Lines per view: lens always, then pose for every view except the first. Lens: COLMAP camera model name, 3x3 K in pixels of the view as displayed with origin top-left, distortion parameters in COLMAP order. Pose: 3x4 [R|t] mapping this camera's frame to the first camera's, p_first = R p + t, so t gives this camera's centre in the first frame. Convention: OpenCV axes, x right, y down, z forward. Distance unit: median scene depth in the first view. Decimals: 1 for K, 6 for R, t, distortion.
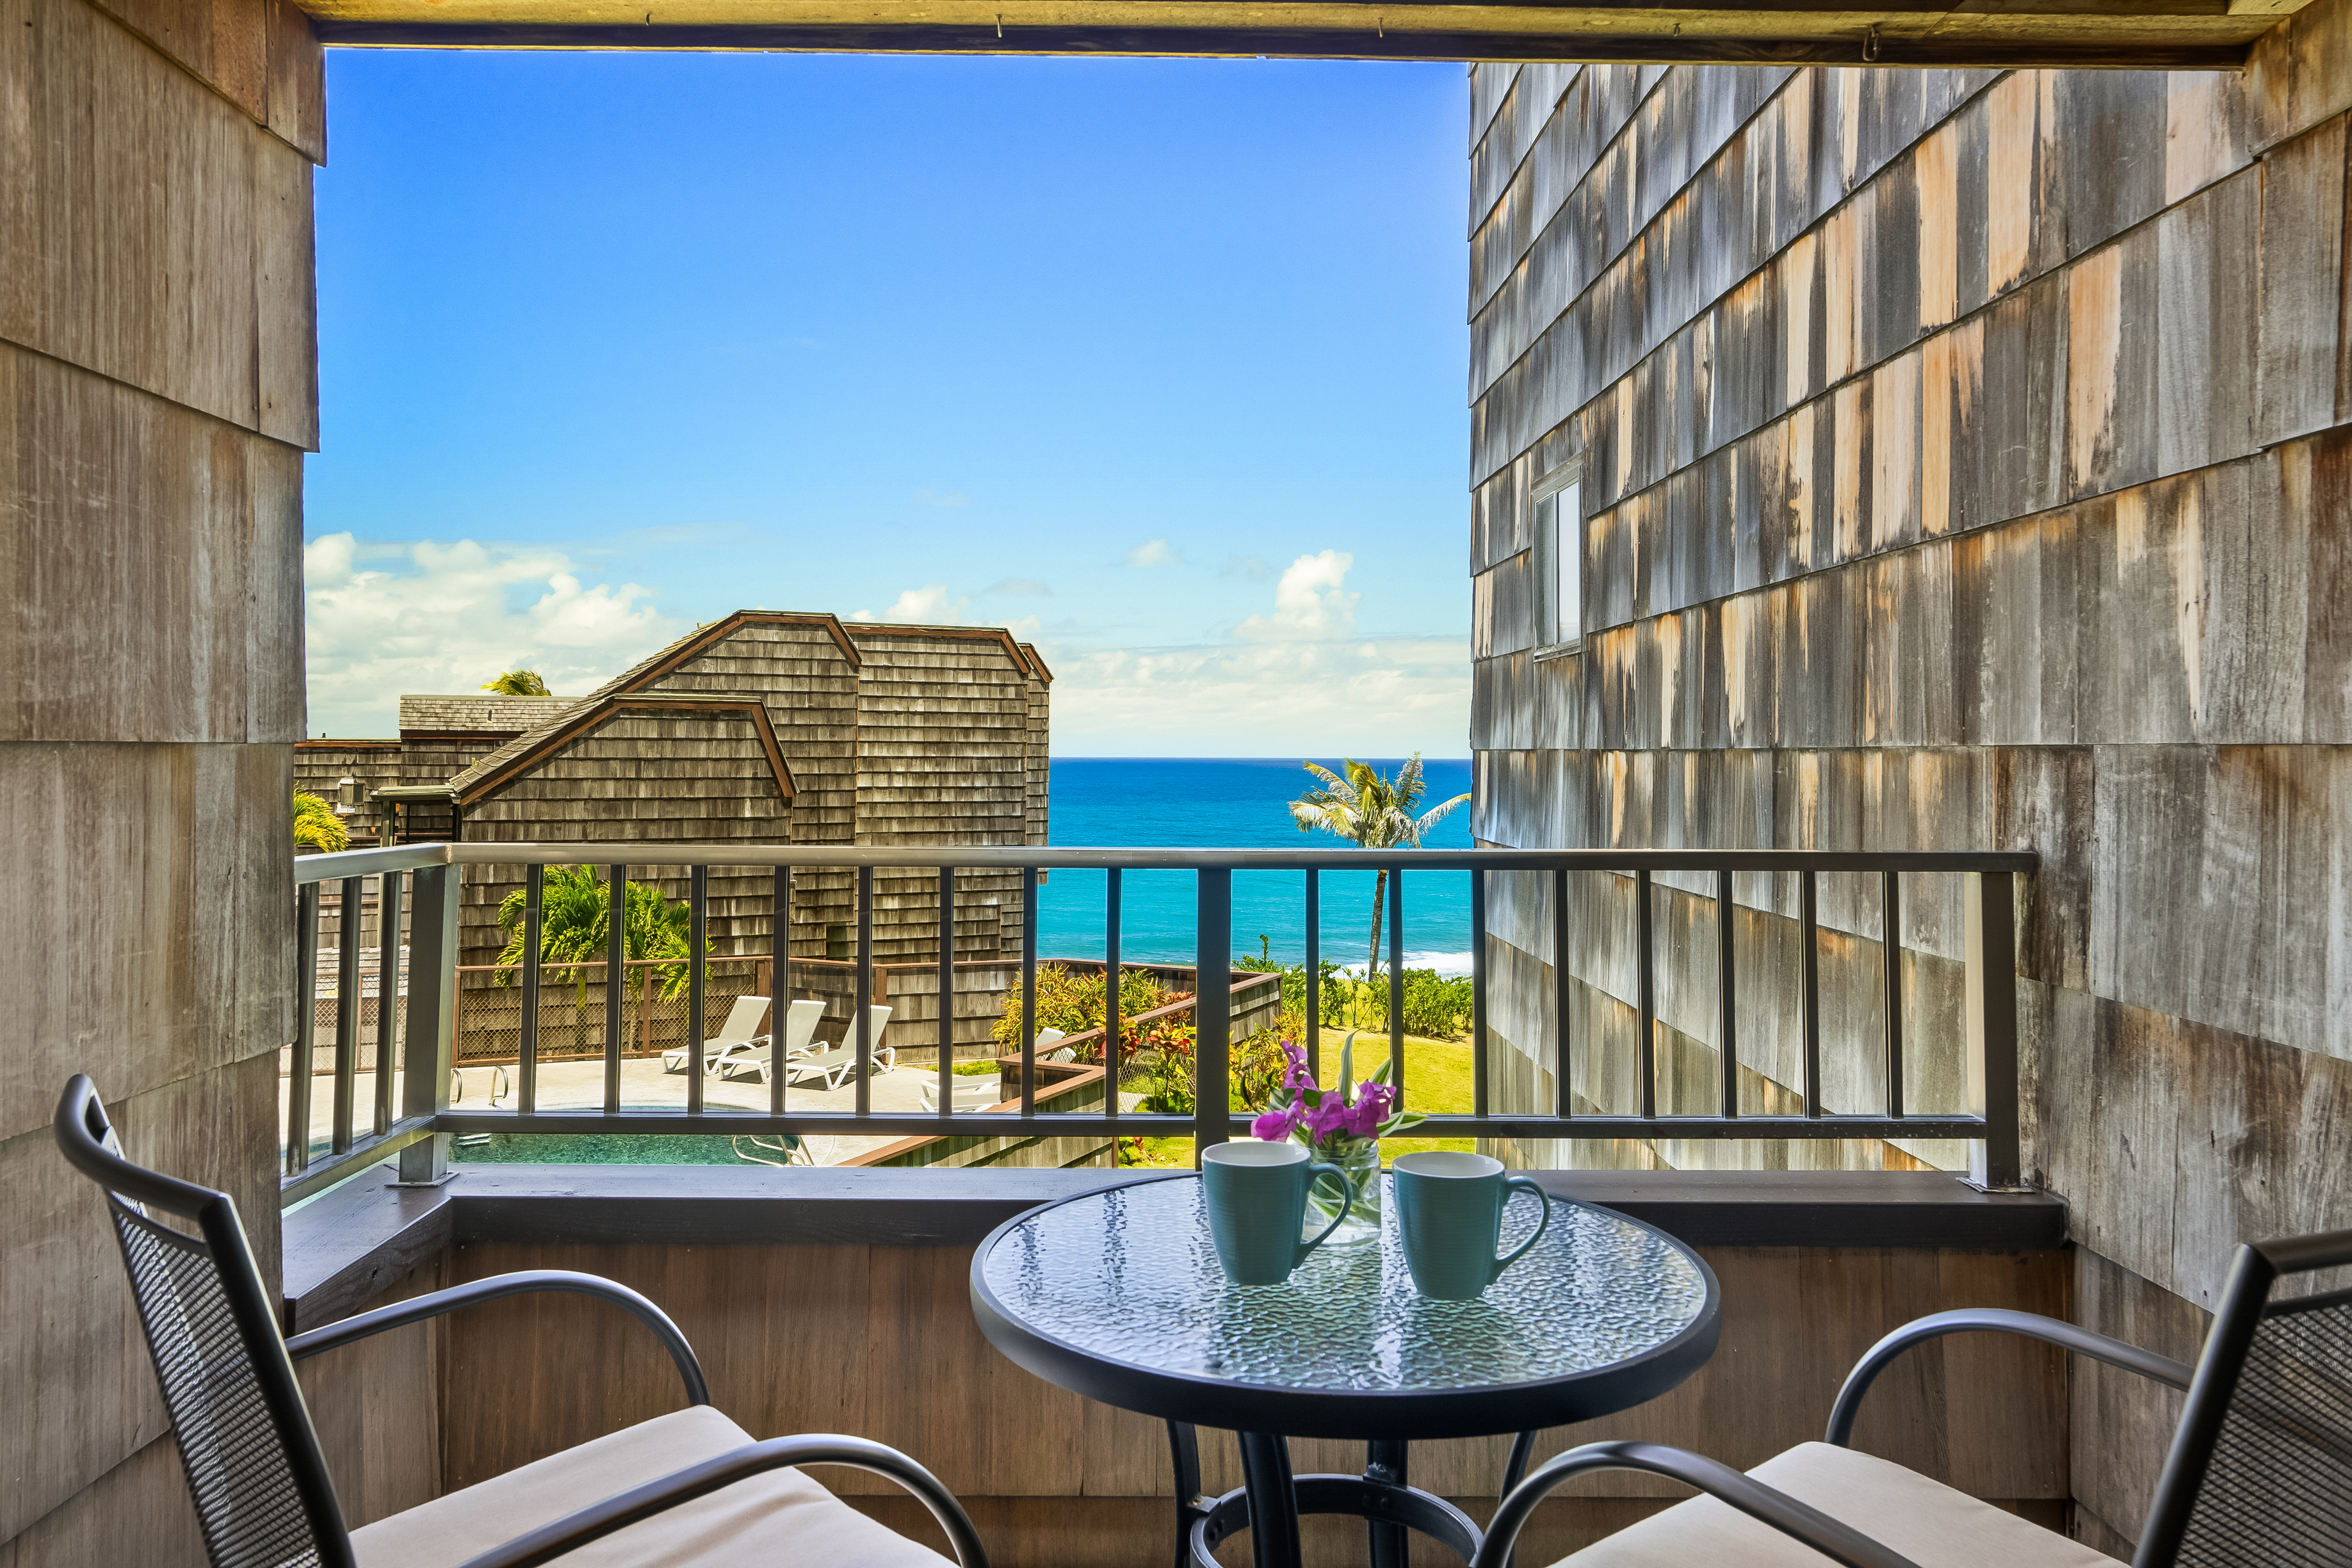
lens RADIAL K [[1562.9, 0, 1169.9], [0, 1562.9, 642.1], [0, 0, 1]] dist [-0.023356, 0.000391]
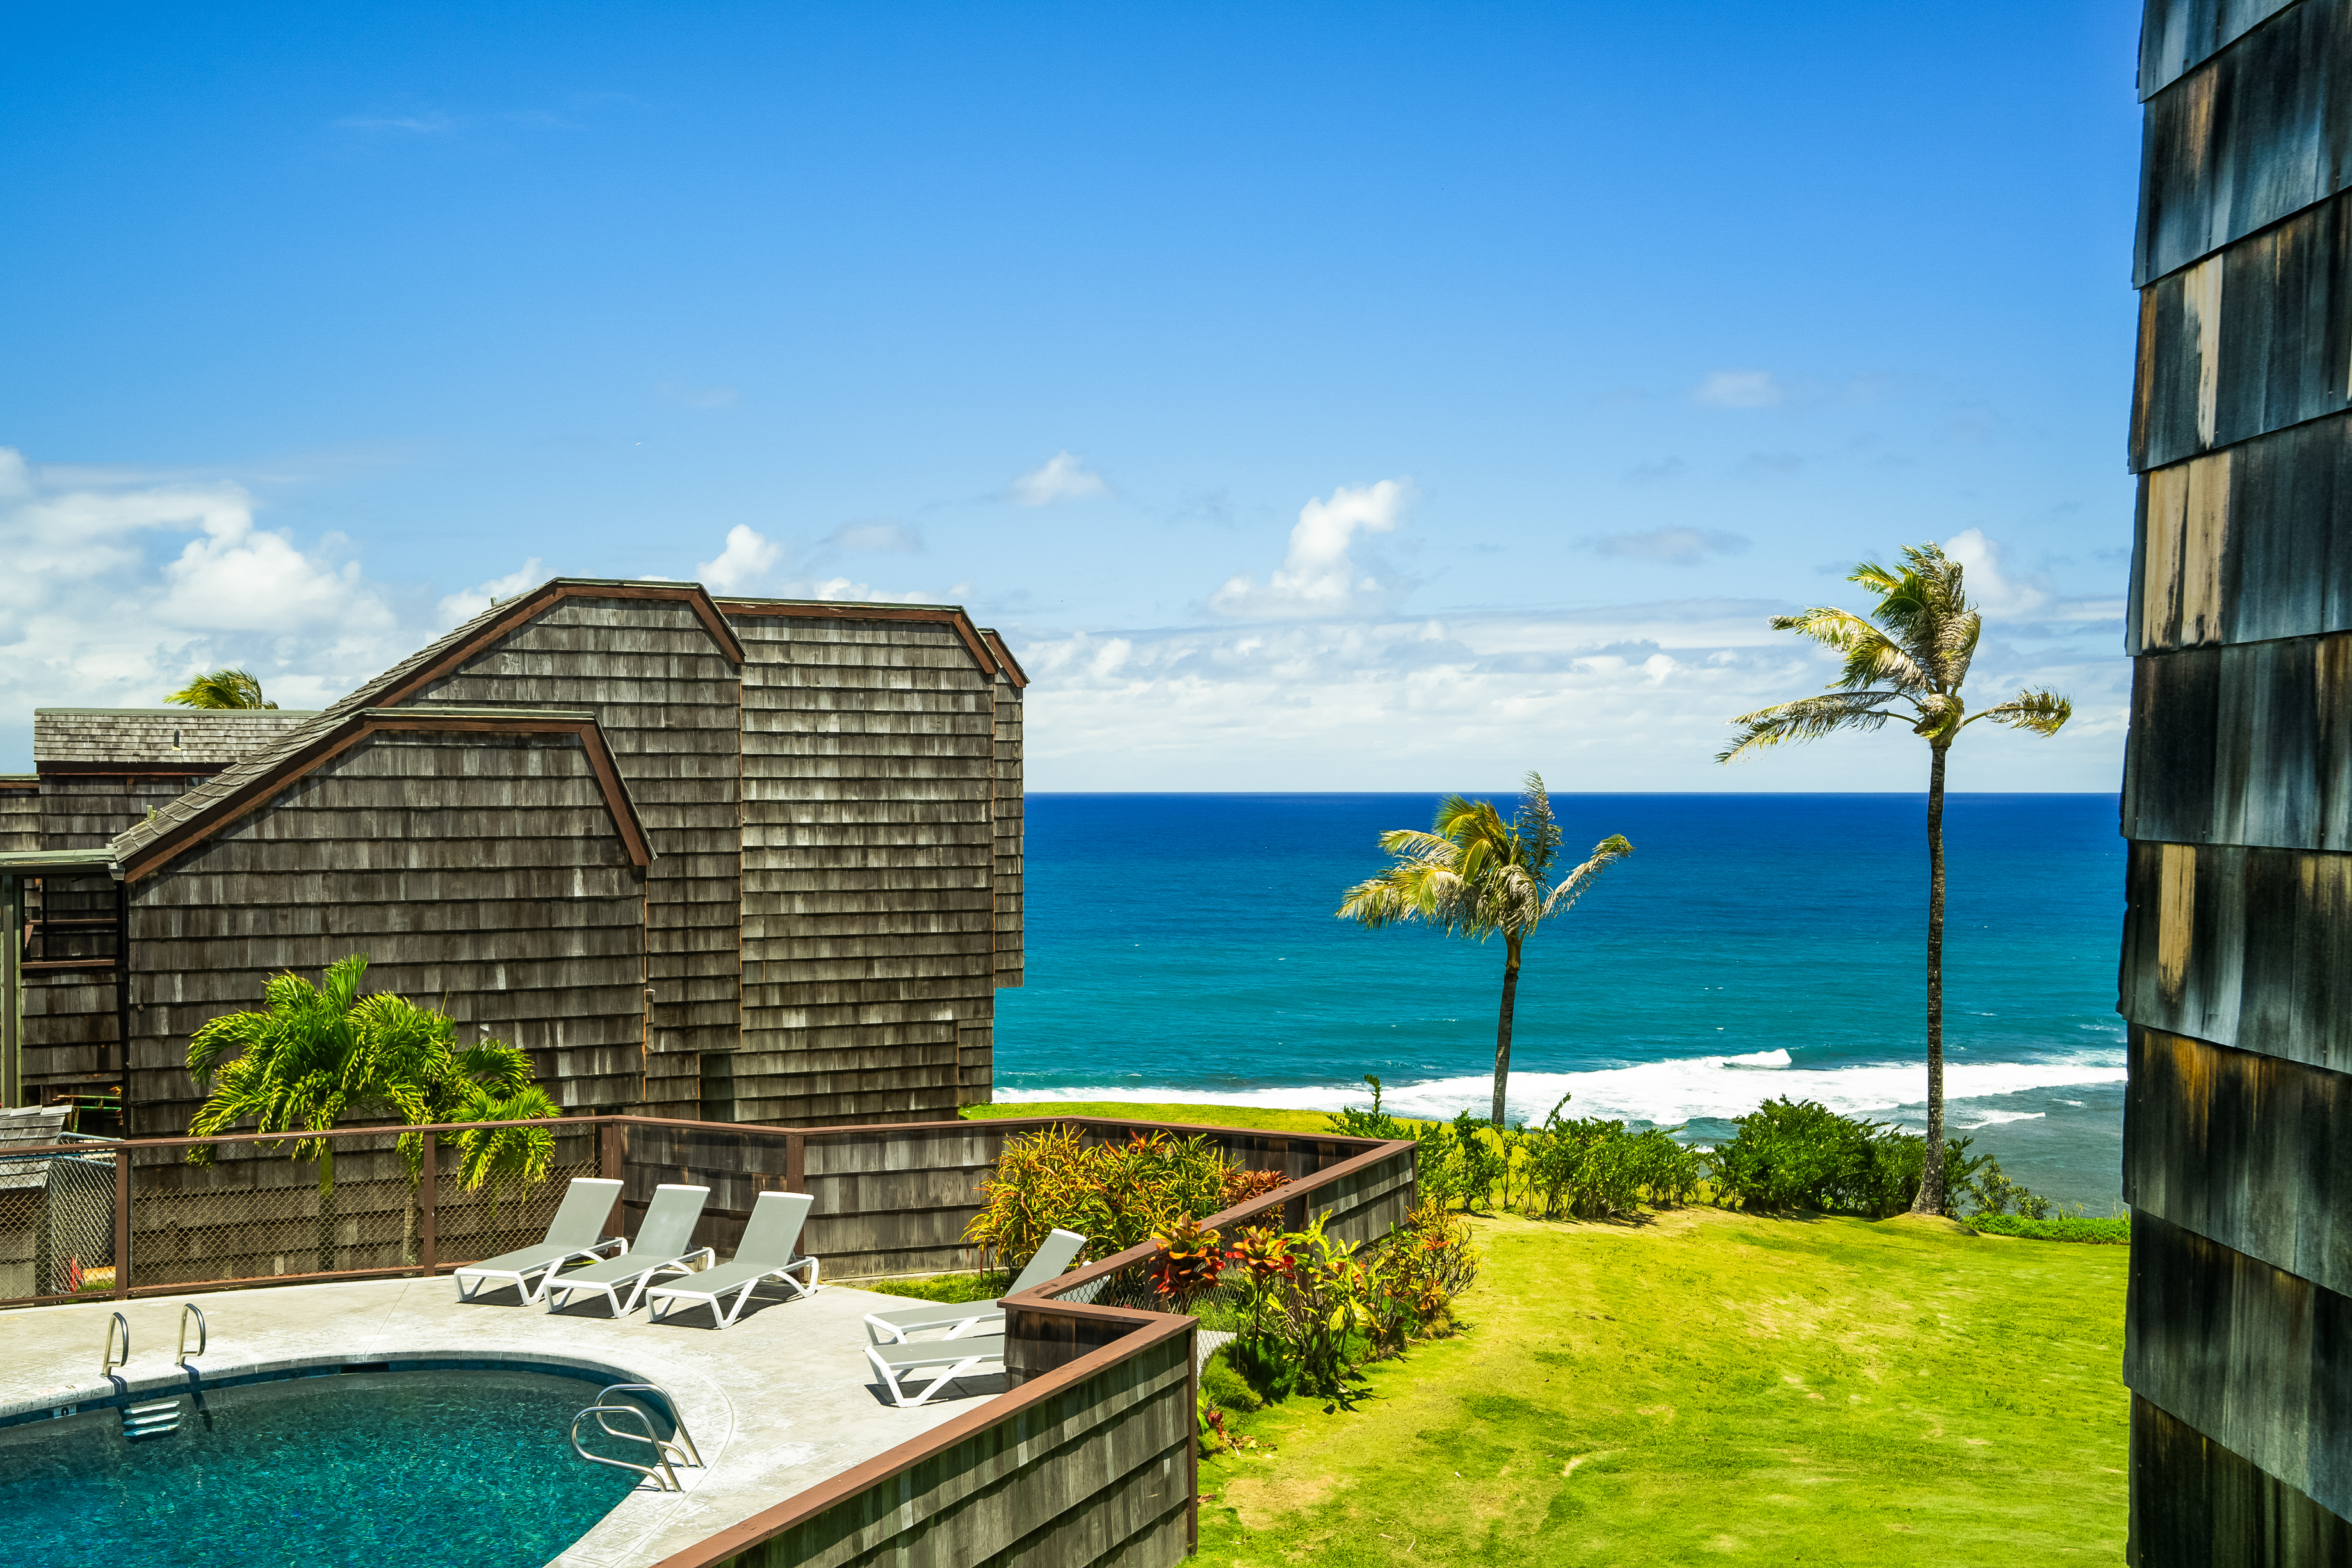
lens RADIAL K [[2215.6, 0, 1134.7], [0, 2215.6, 832.7], [0, 0, 1]] dist [0.052991, 0.082792]
pose [[0.999899, -0.002779, -0.013951, -0.023823], [0.004054, 0.995732, 0.092203, 0.000611], [0.013635, -0.092250, 0.995643, 0.075579]]
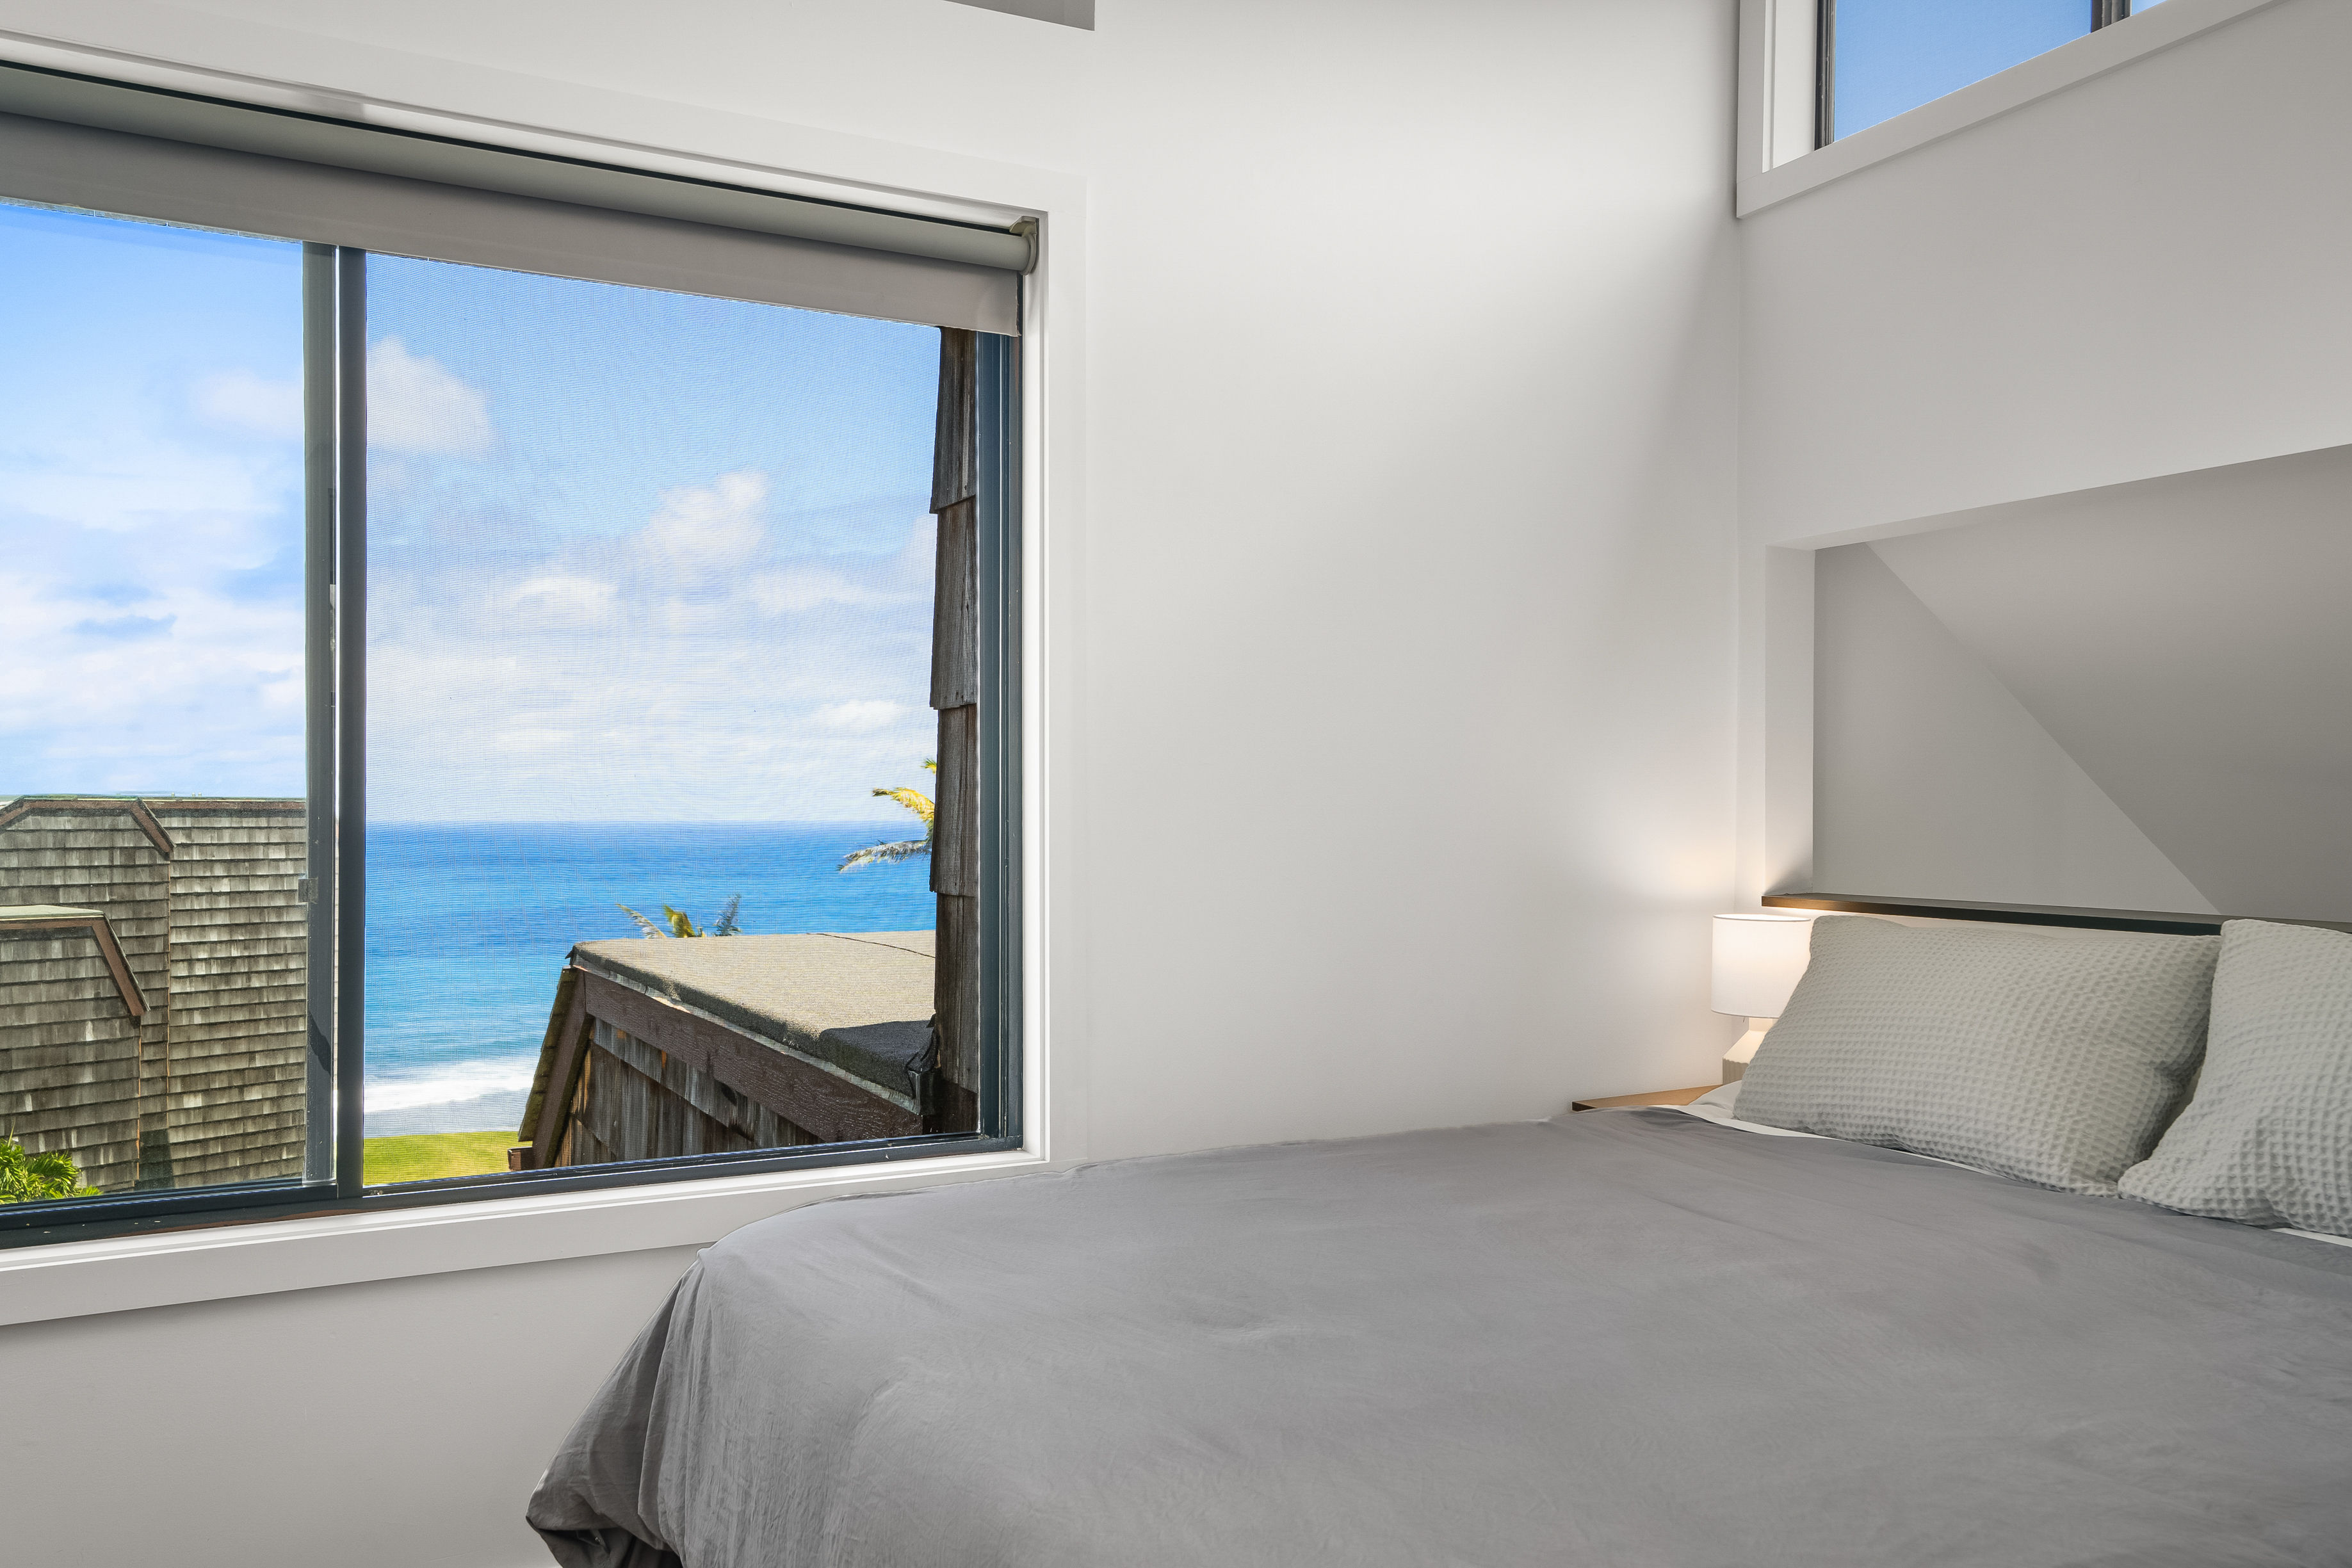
lens RADIAL K [[1748.2, 0, 1176.0], [0, 1748.2, 784.0], [0, 0, 1]] dist [0.001755, 0.004995]
pose [[0.890006, 0.001651, 0.455946, -0.163063], [-0.028420, 0.998250, 0.051860, -0.109837], [-0.455063, -0.059114, 0.888495, -0.210737]]
